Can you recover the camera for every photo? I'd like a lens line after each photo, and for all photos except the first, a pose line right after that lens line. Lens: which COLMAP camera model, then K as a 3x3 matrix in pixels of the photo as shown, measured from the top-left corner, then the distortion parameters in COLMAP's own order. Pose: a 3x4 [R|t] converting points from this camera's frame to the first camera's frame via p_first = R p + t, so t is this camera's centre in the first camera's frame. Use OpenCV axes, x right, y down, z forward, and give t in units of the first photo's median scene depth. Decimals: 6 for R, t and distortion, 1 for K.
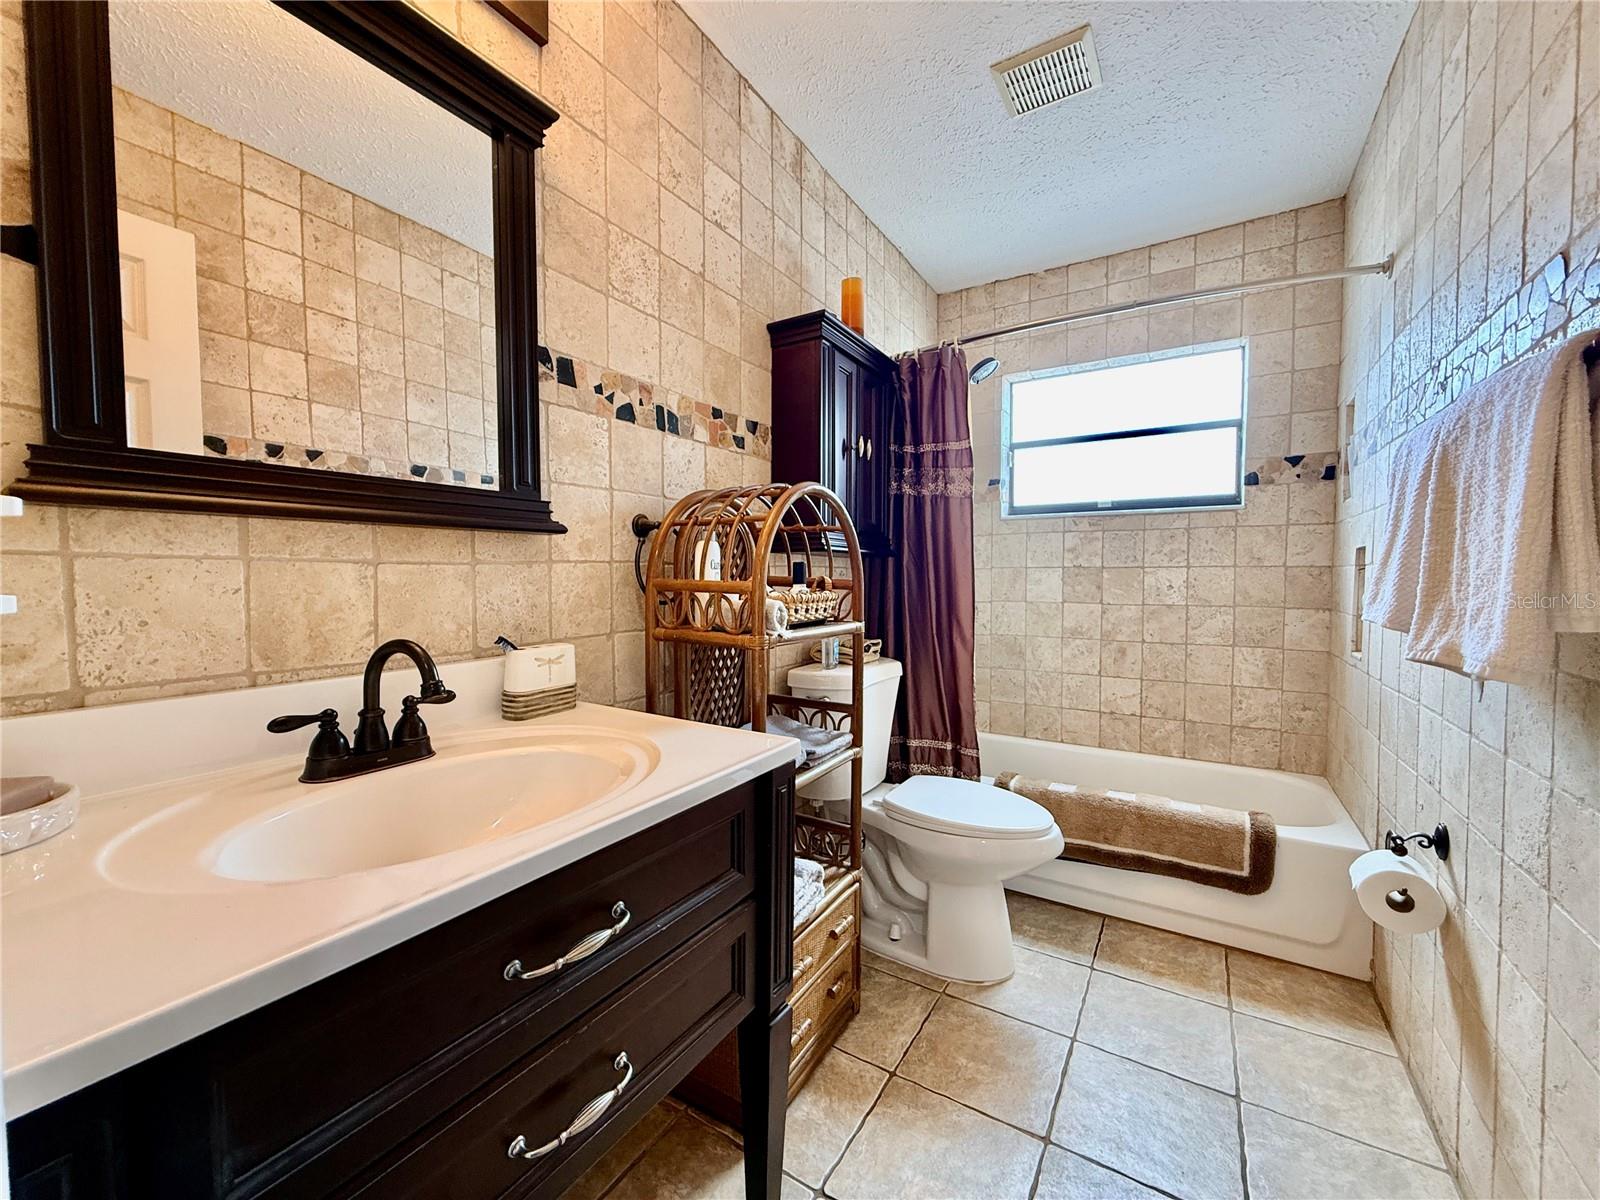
lens RADIAL K [[637.0, 0, 797.4], [0, 637.0, 600.0], [0, 0, 1]] dist [-0.000252, -0.000091]
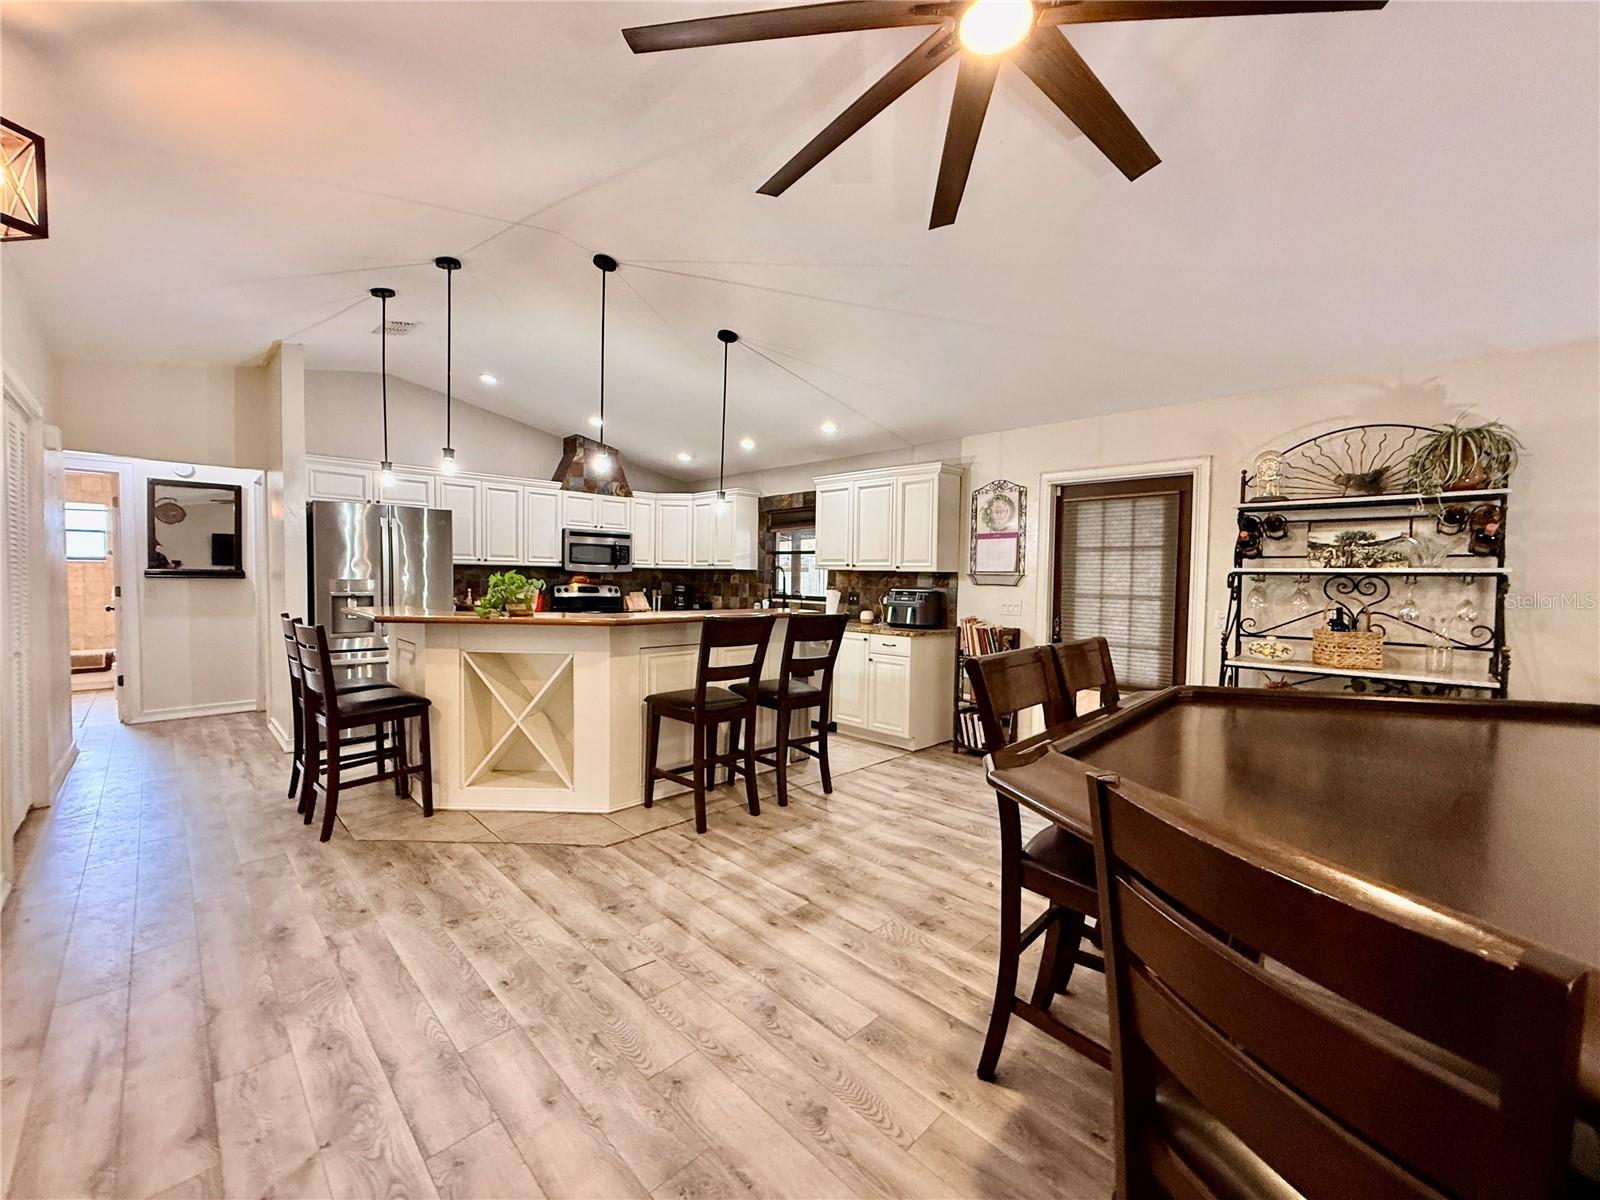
lens RADIAL K [[637.0, 0, 797.4], [0, 637.0, 600.0], [0, 0, 1]] dist [-0.000252, -0.000091]
pose [[0.222677, -0.032118, 0.974363, -1.506942], [0.021380, 0.999378, 0.028057, 0.019101], [-0.974658, 0.014584, 0.223225, -2.843906]]
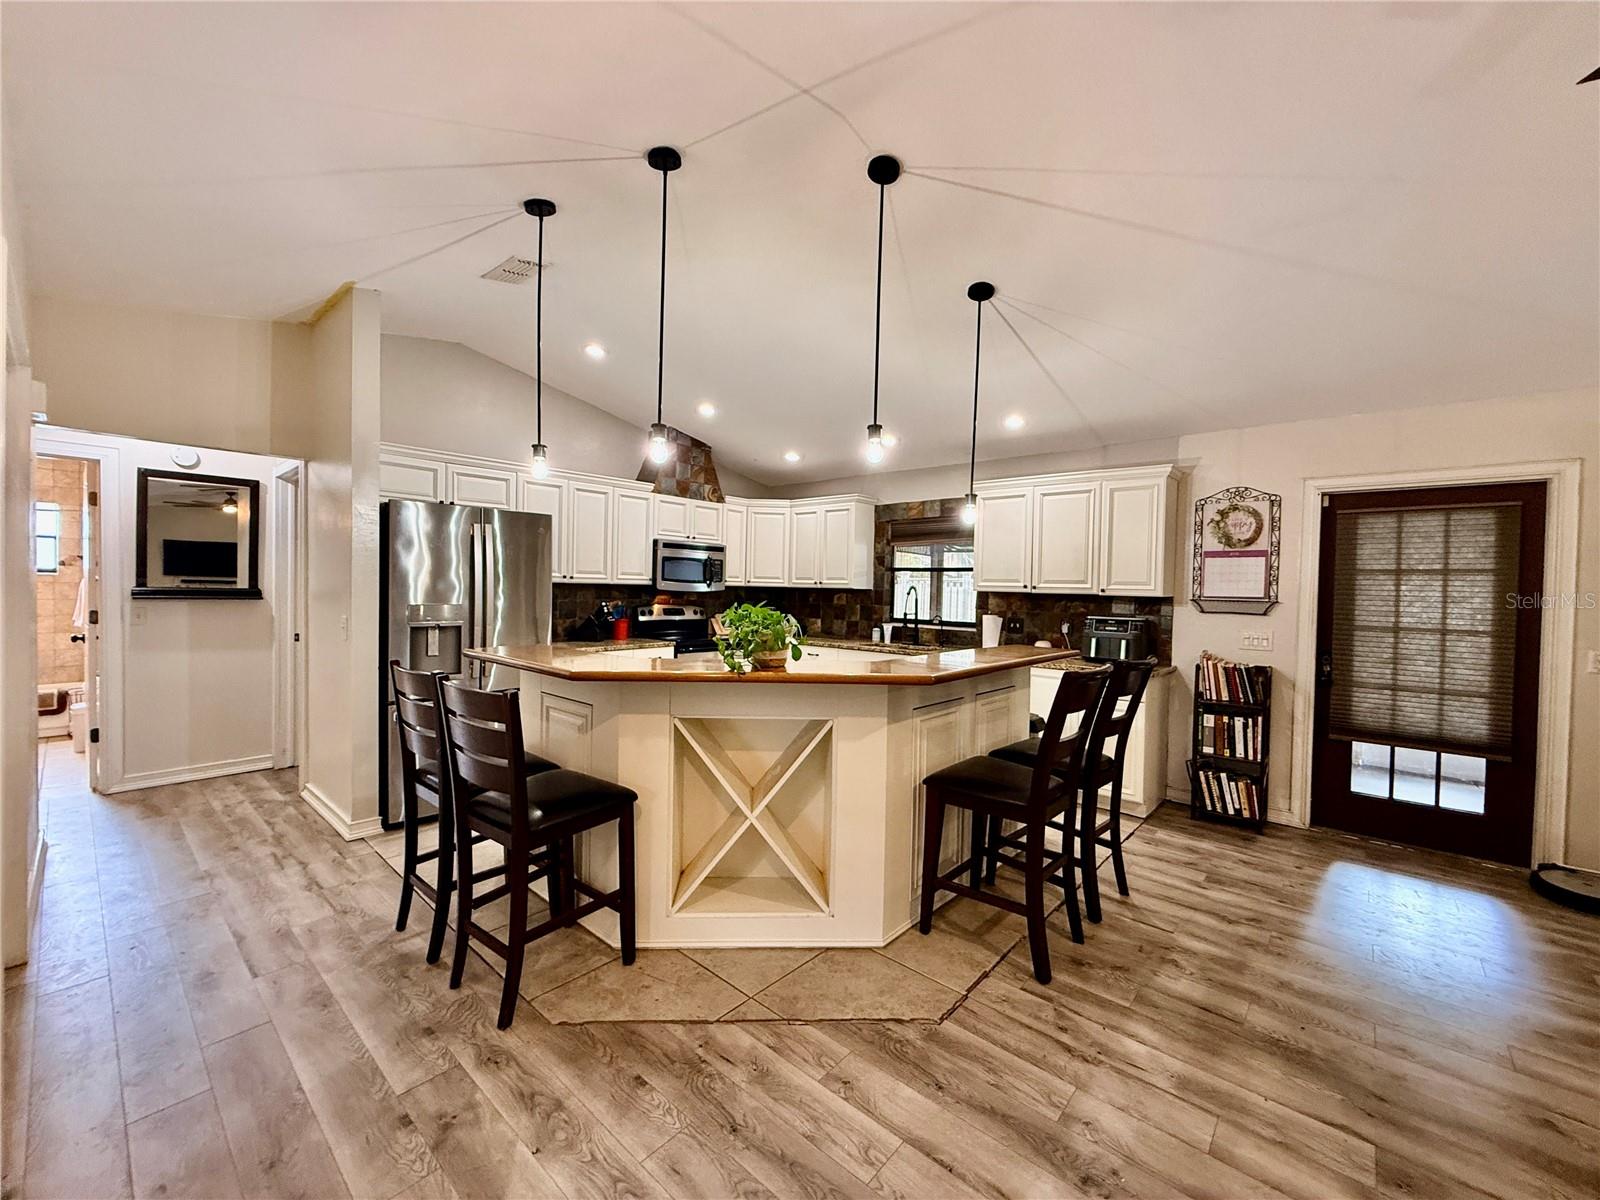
lens RADIAL K [[637.0, 0, 797.4], [0, 637.0, 600.0], [0, 0, 1]] dist [-0.000252, -0.000091]
pose [[0.160555, -0.014306, 0.986923, -1.229693], [0.016623, 0.999792, 0.011788, -0.031798], [-0.986887, 0.014513, 0.160760, -2.148272]]
